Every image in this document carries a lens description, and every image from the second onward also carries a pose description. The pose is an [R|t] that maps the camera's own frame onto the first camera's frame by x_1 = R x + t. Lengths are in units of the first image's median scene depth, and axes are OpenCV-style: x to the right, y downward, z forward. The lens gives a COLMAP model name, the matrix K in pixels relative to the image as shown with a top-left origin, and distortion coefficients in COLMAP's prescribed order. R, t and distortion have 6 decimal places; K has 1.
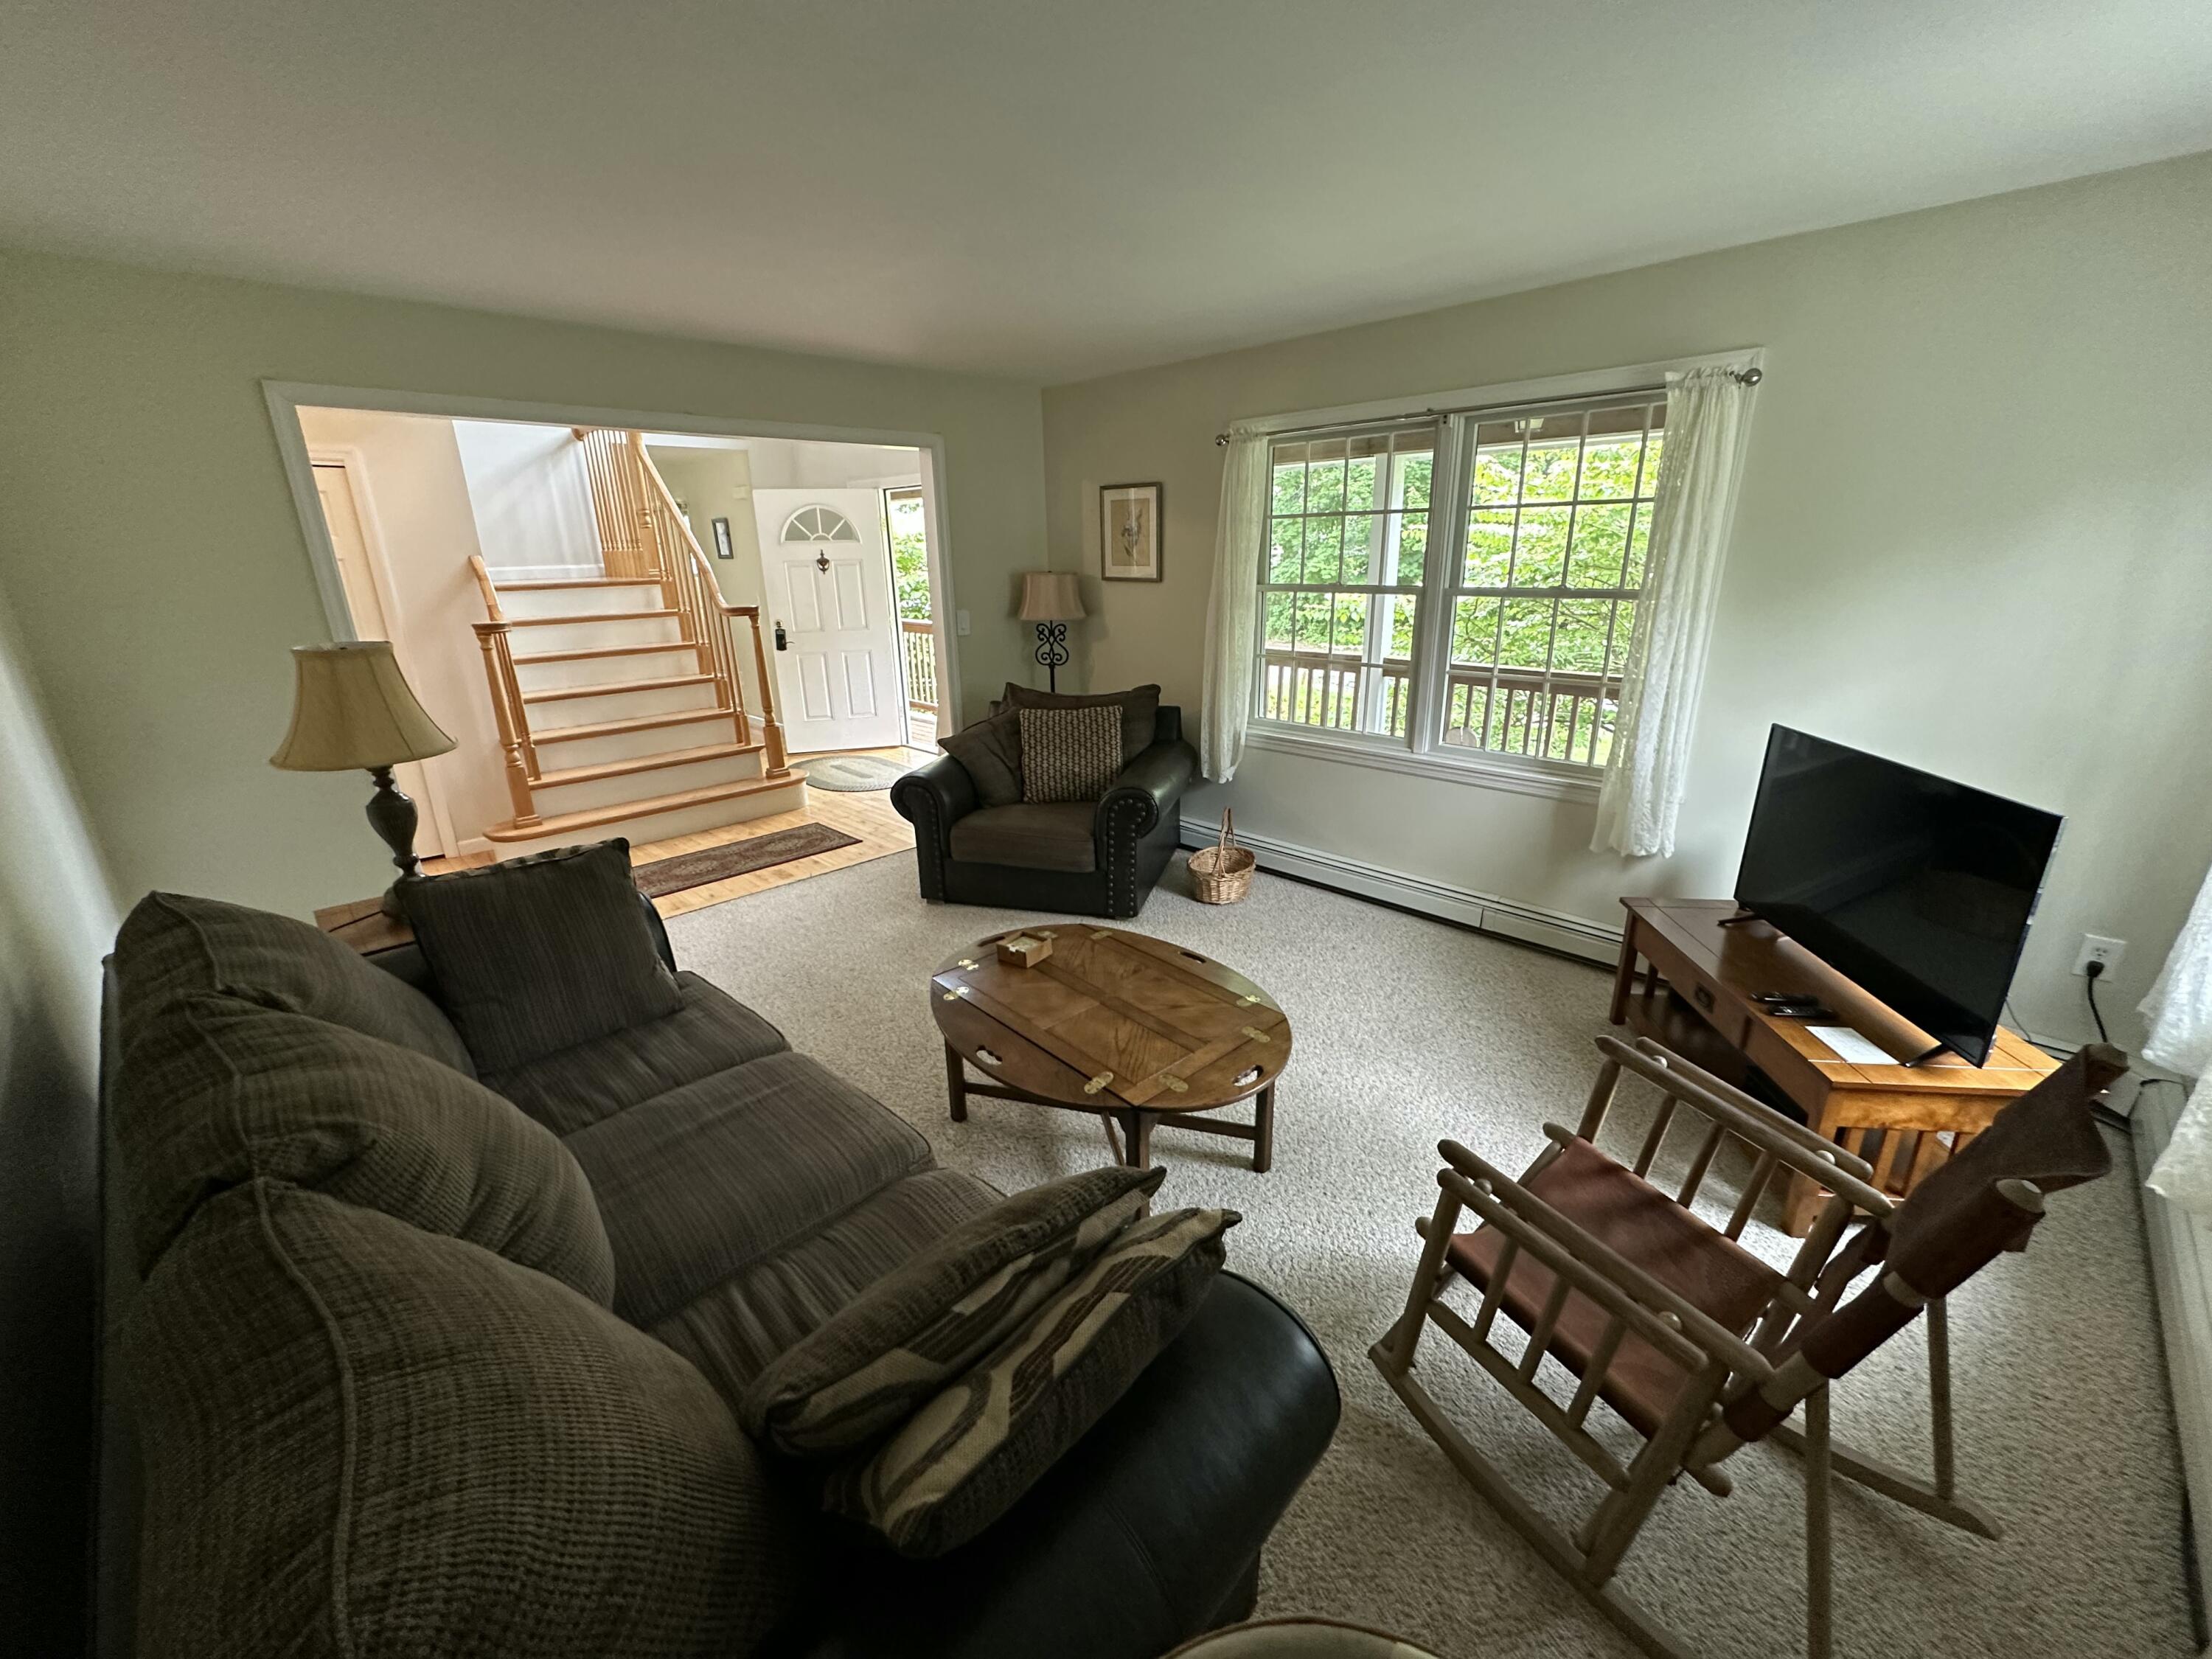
lens RADIAL K [[888.5, 0, 1105.5], [0, 888.5, 821.8], [0, 0, 1]] dist [0.000308, -0.000094]
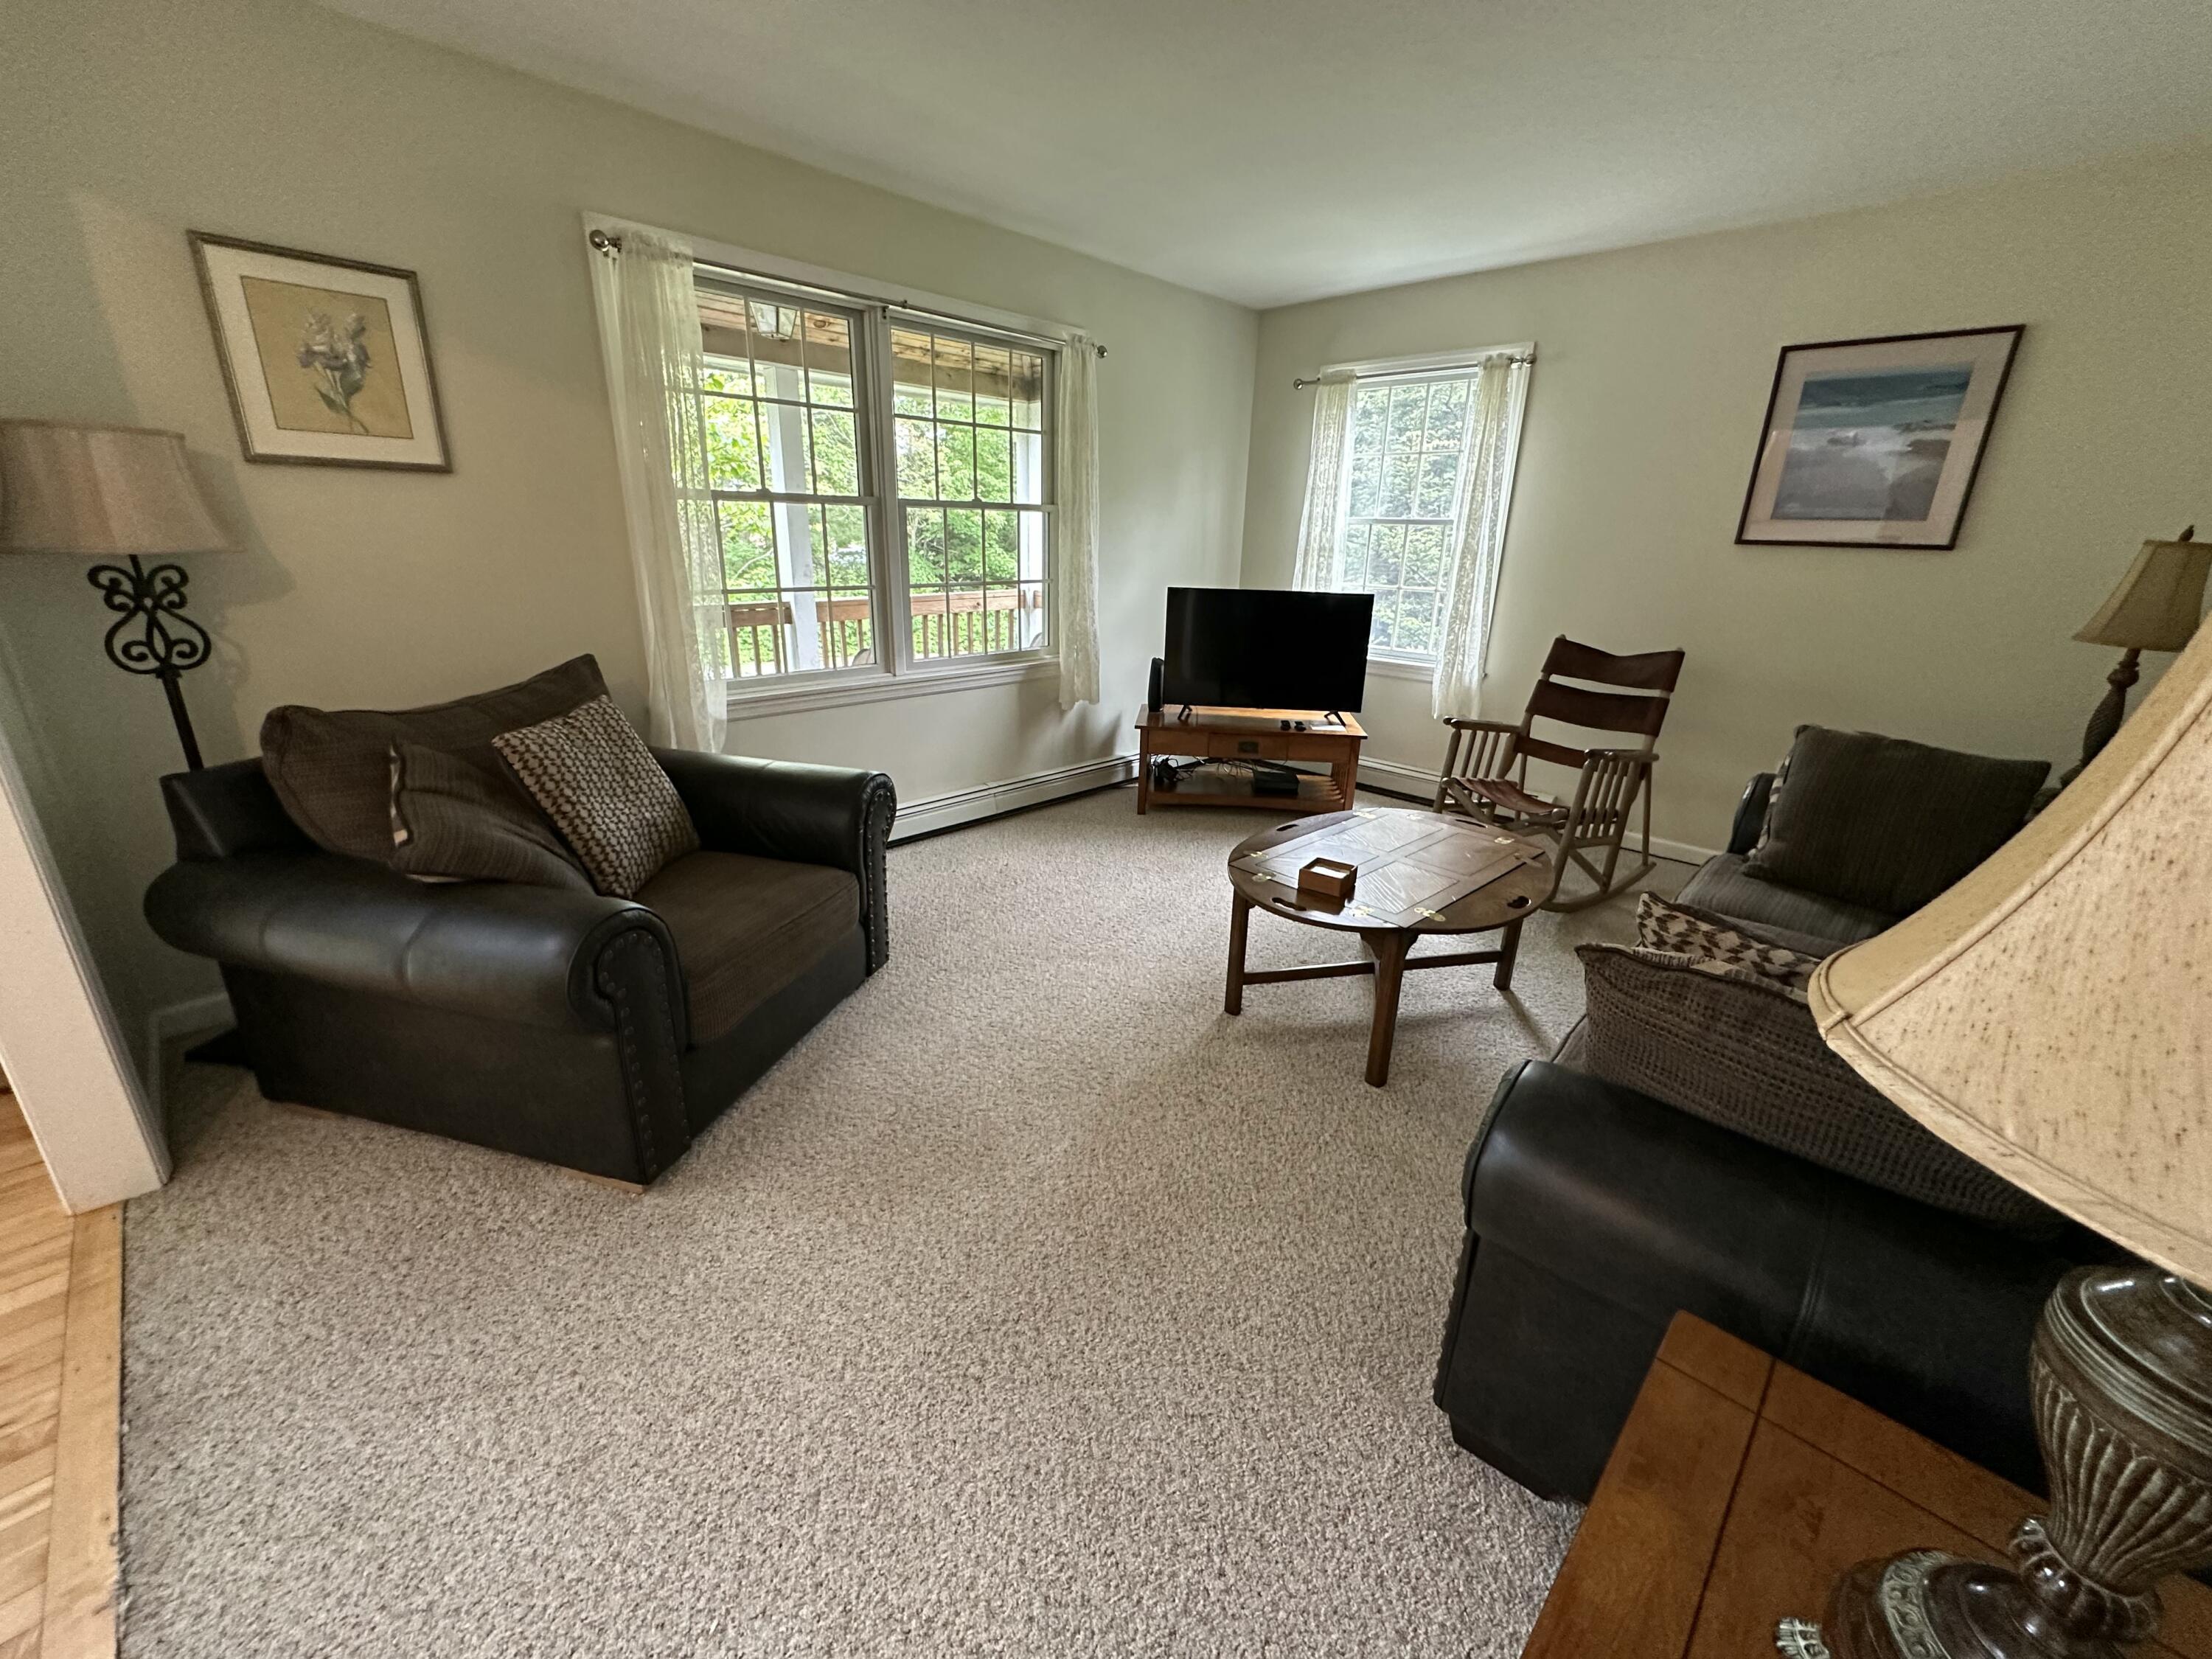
lens RADIAL K [[881.8, 0, 1106.0], [0, 881.8, 829.5], [0, 0, 1]] dist [0.000341, -0.000291]
pose [[-0.017310, -0.299177, 0.954041, -0.608291], [0.280527, 0.914405, 0.291837, -0.140223], [-0.959690, 0.272686, 0.068099, 0.761365]]
